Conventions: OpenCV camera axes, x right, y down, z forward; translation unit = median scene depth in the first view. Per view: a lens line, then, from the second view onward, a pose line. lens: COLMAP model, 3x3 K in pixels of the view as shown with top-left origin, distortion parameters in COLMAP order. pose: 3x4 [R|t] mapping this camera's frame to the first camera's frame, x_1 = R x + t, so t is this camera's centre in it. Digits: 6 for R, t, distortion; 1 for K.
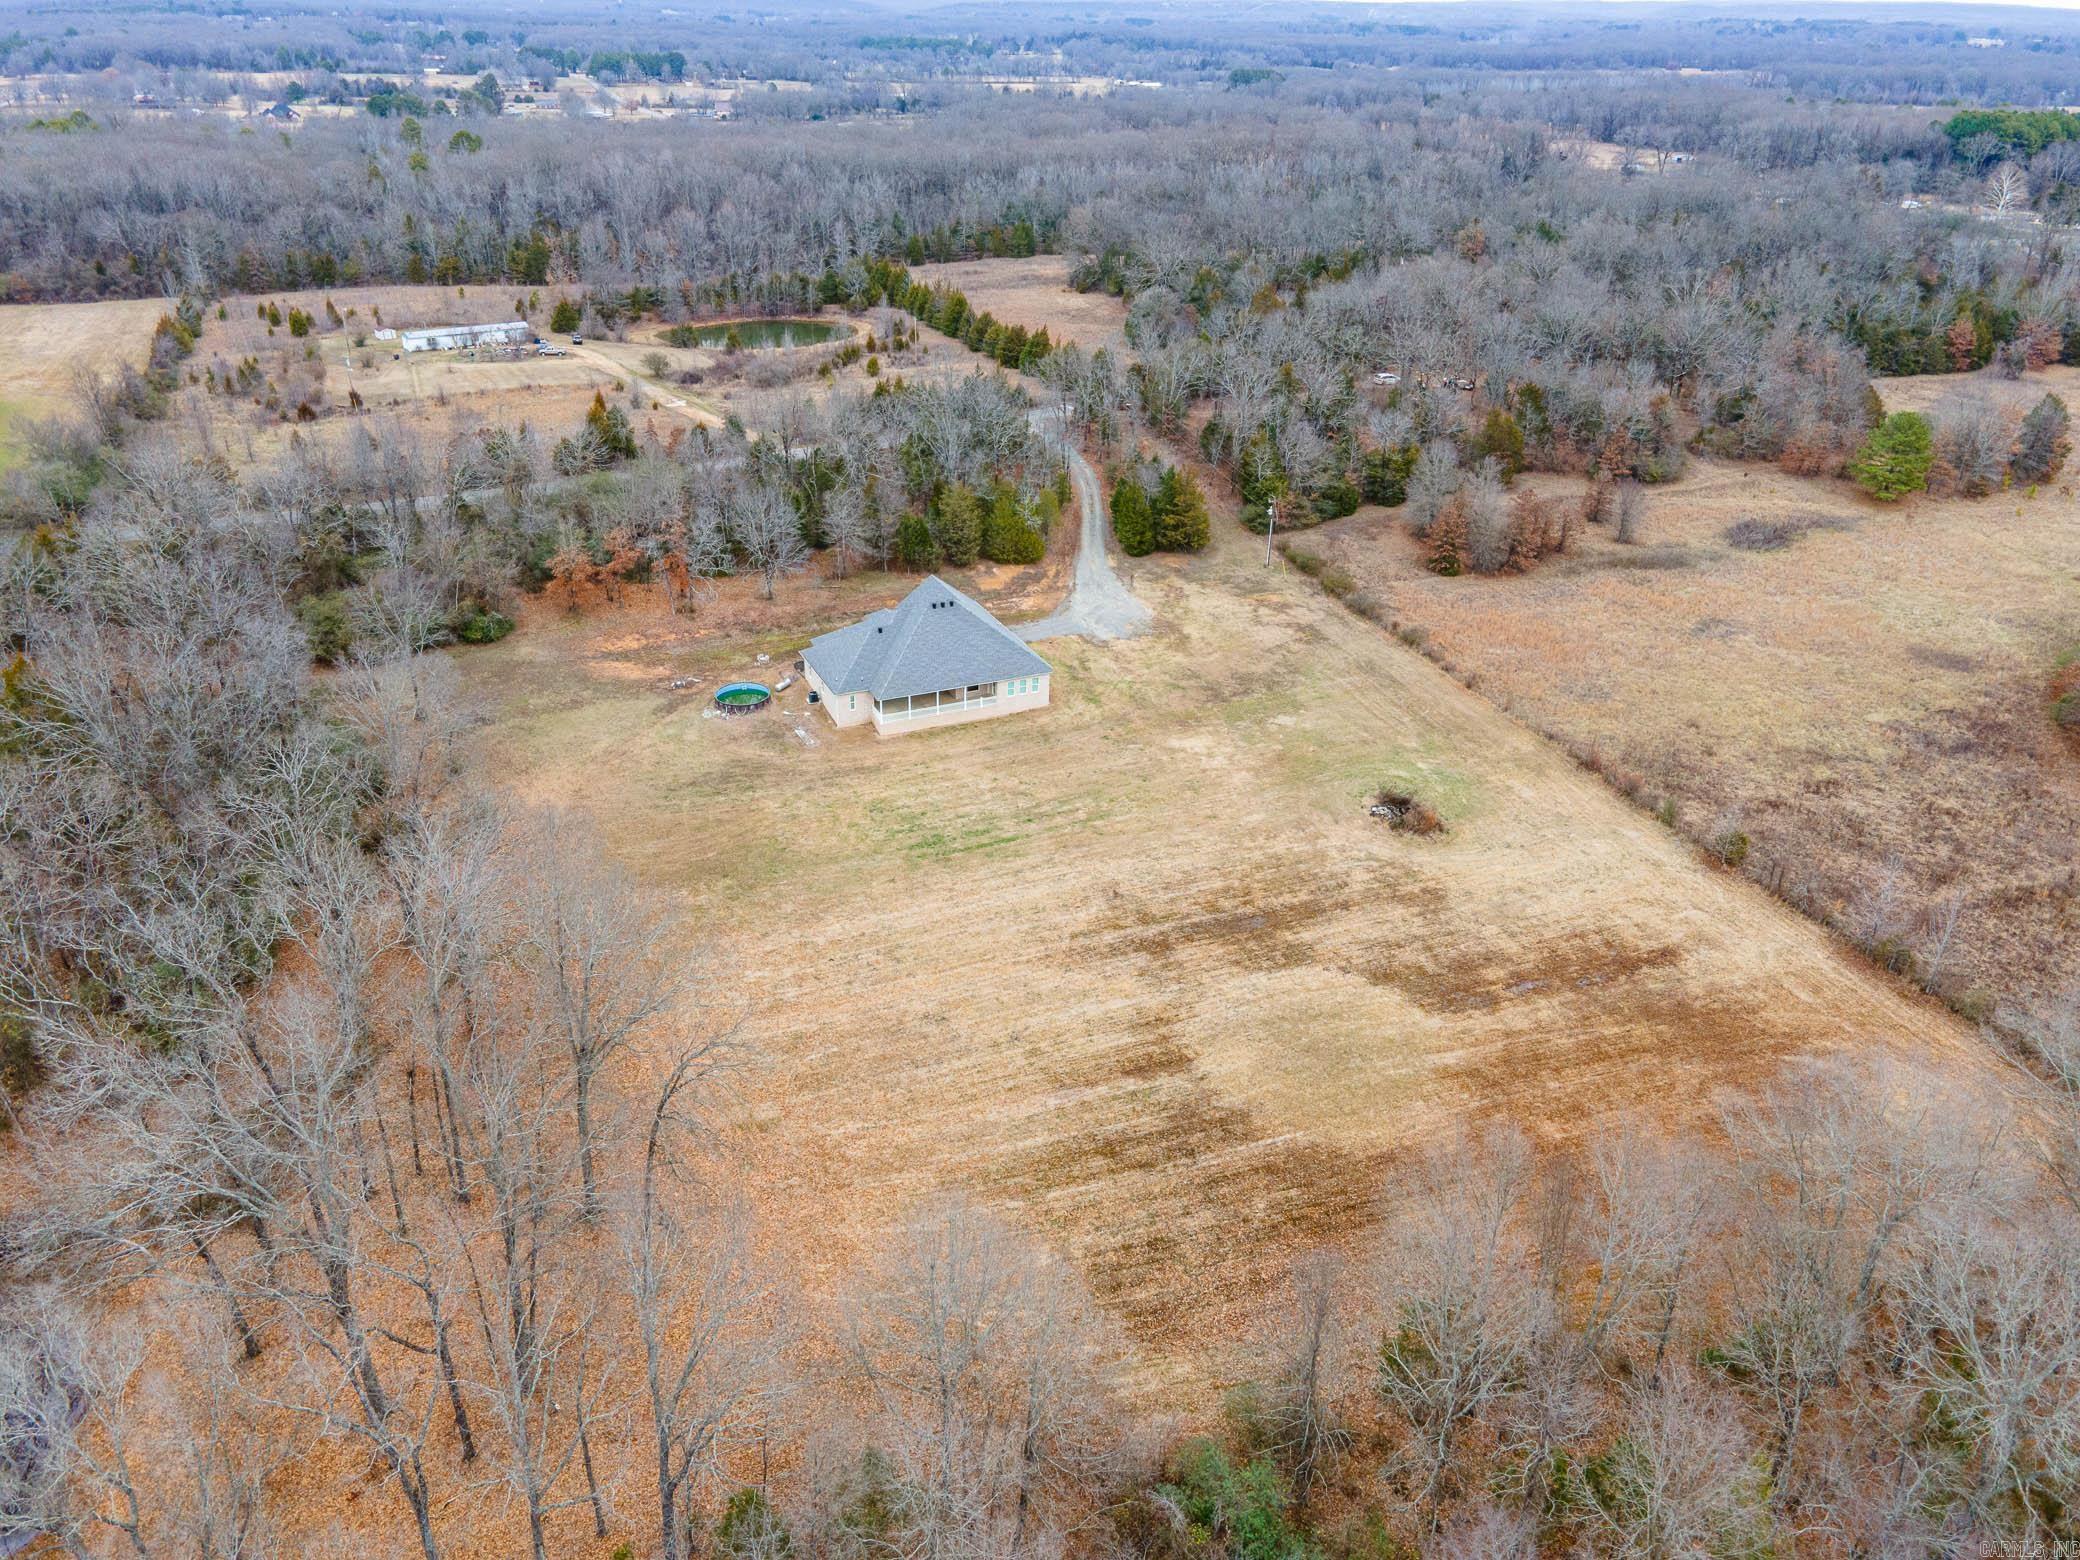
lens RADIAL K [[1529.4, 0, 1040.0], [0, 1529.4, 780.0], [0, 0, 1]] dist [0.051121, -0.000384]
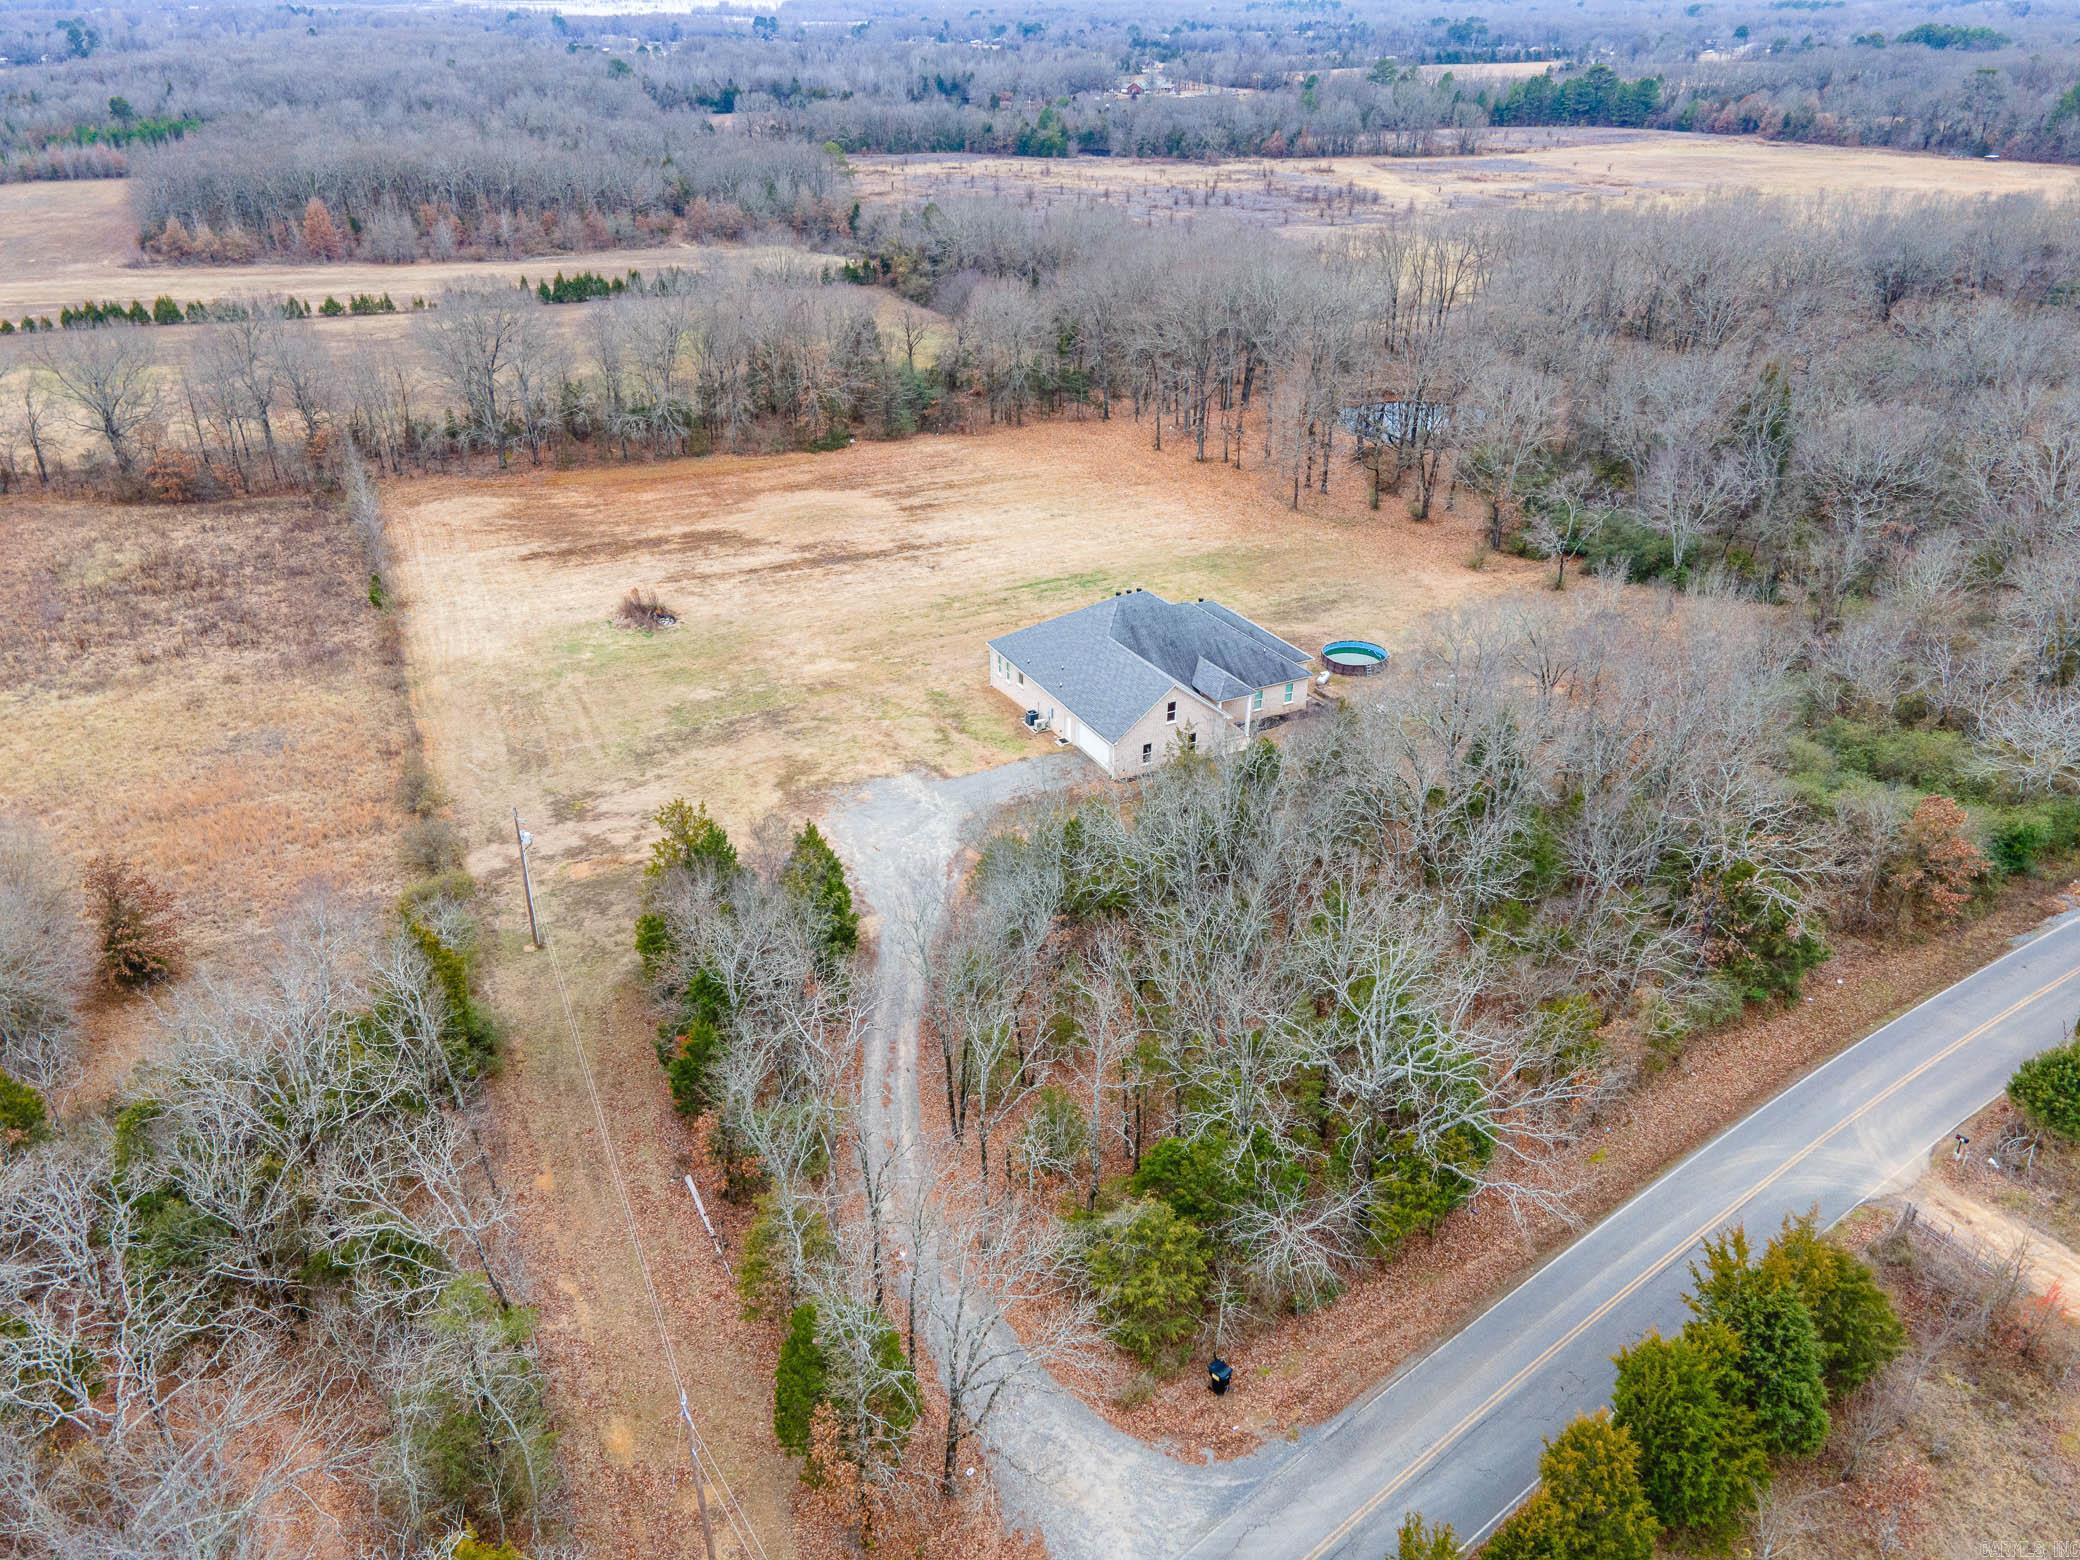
lens RADIAL K [[1529.4, 0, 1040.0], [0, 1529.4, 780.0], [0, 0, 1]] dist [0.051121, -0.000384]
pose [[-0.998083, 0.018979, -0.058904, 0.028928], [-0.036943, 0.580906, 0.813132, -0.700459], [0.049650, 0.813750, -0.579091, 1.544875]]
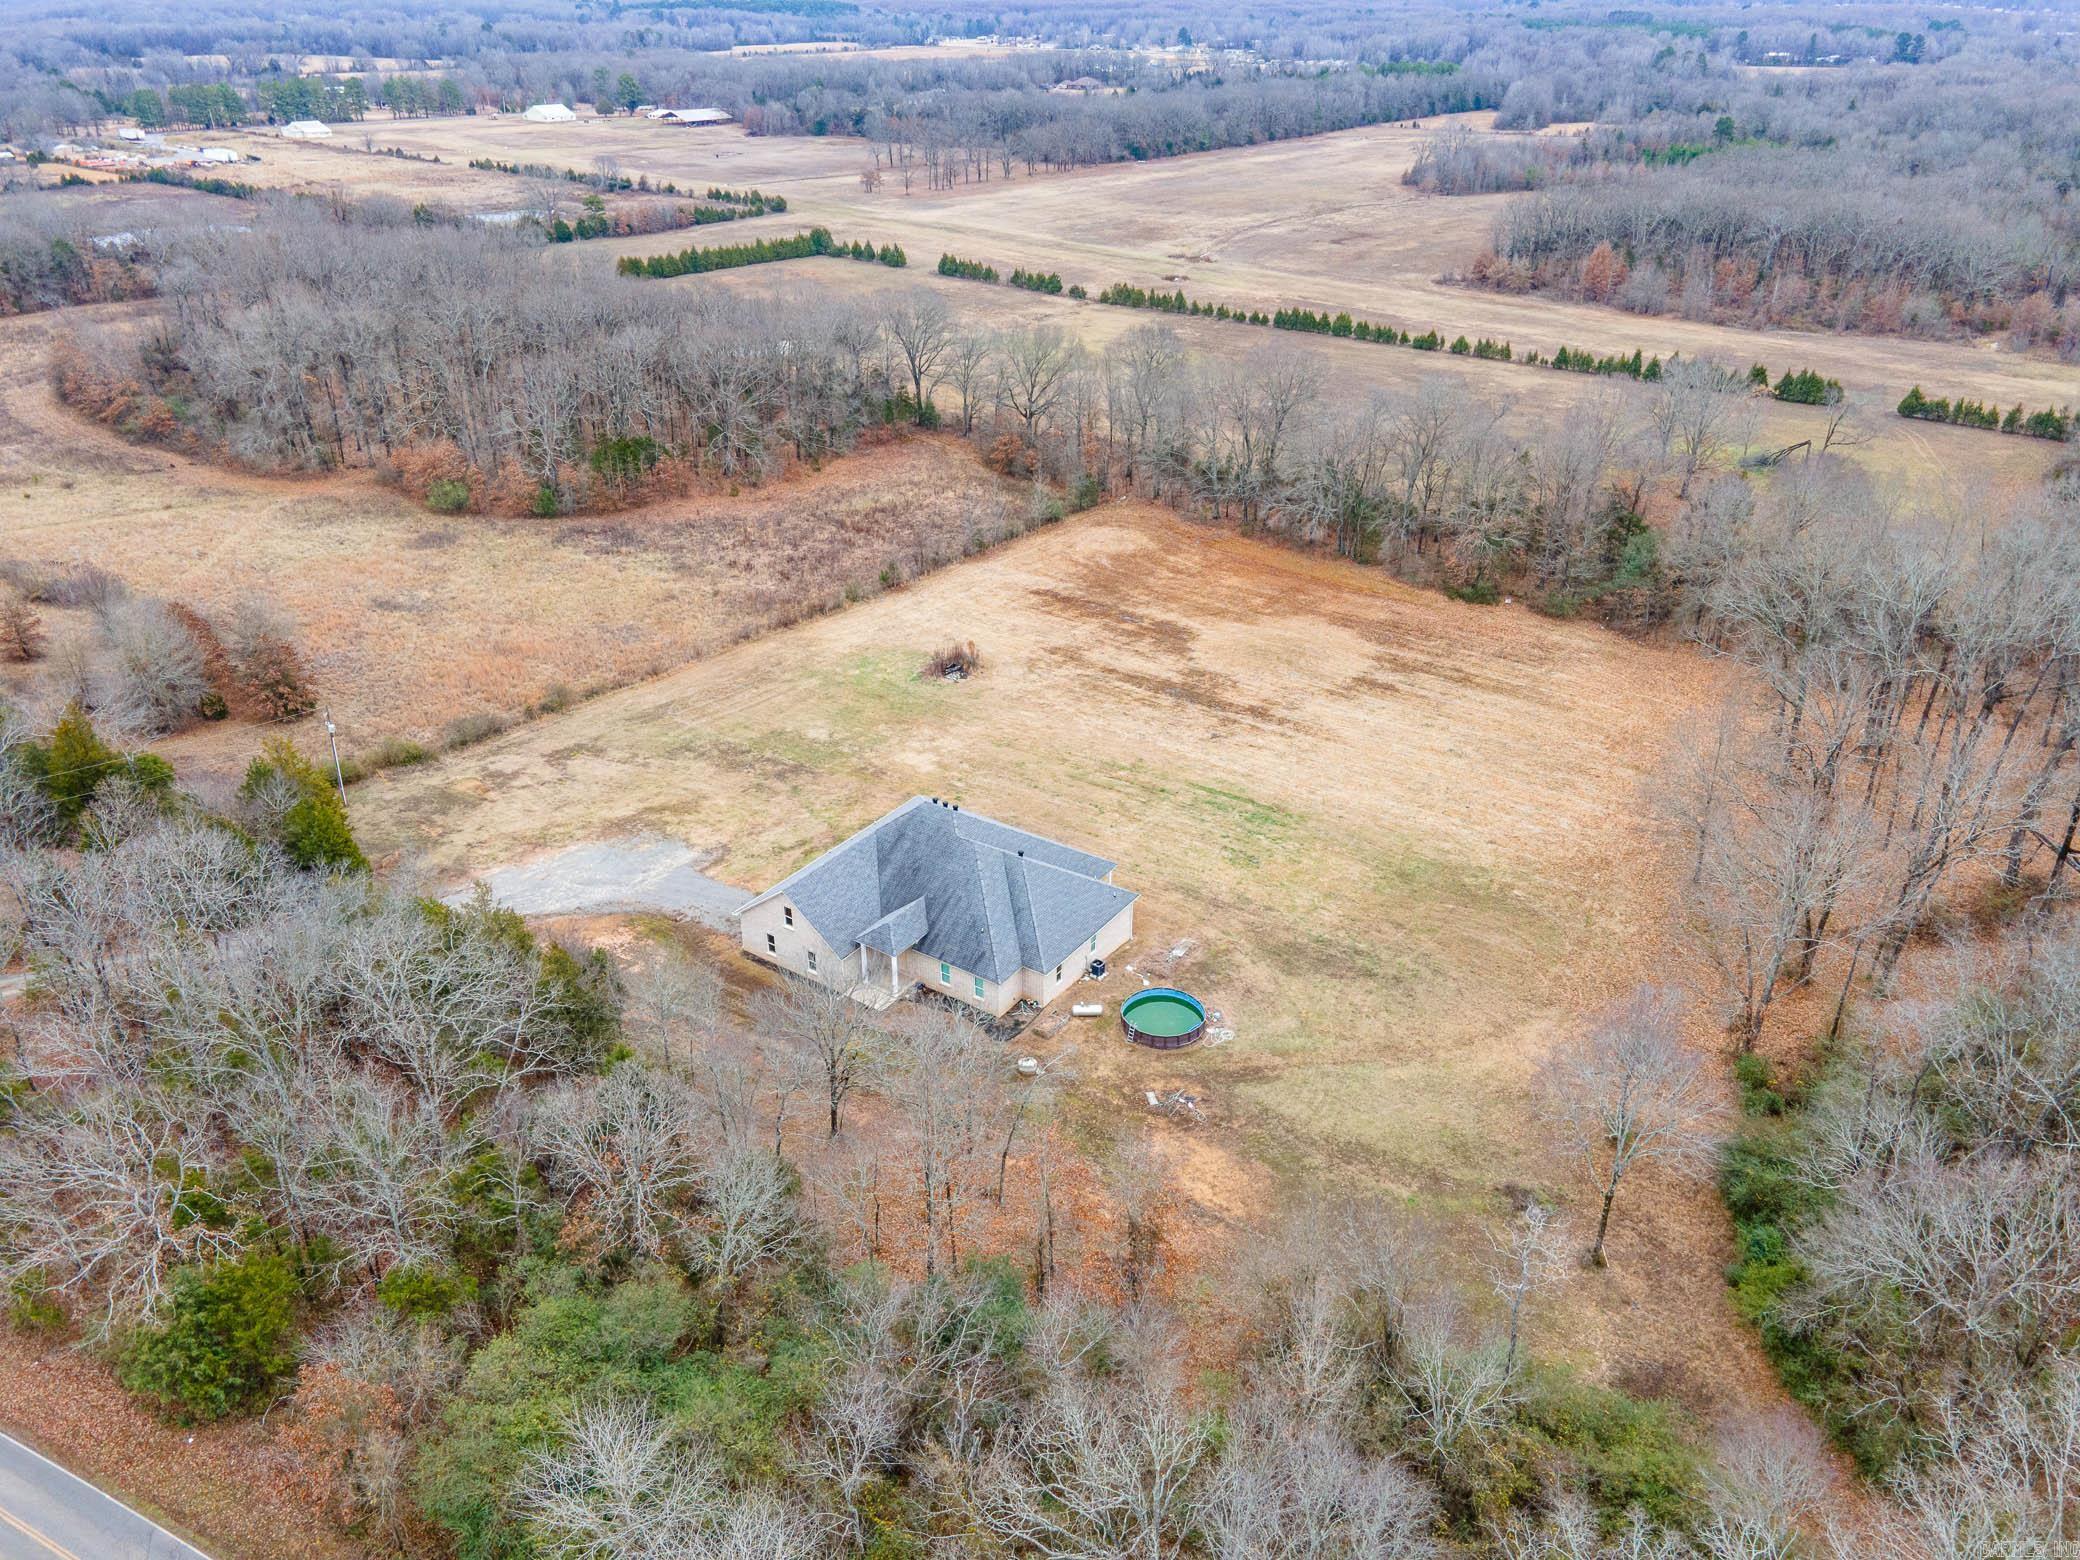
lens RADIAL K [[1529.4, 0, 1040.0], [0, 1529.4, 780.0], [0, 0, 1]] dist [0.051121, -0.000384]
pose [[-0.517247, -0.406978, 0.752878, -0.635320], [0.388217, 0.672413, 0.630197, -0.565020], [-0.762721, 0.618248, -0.189807, 1.105656]]
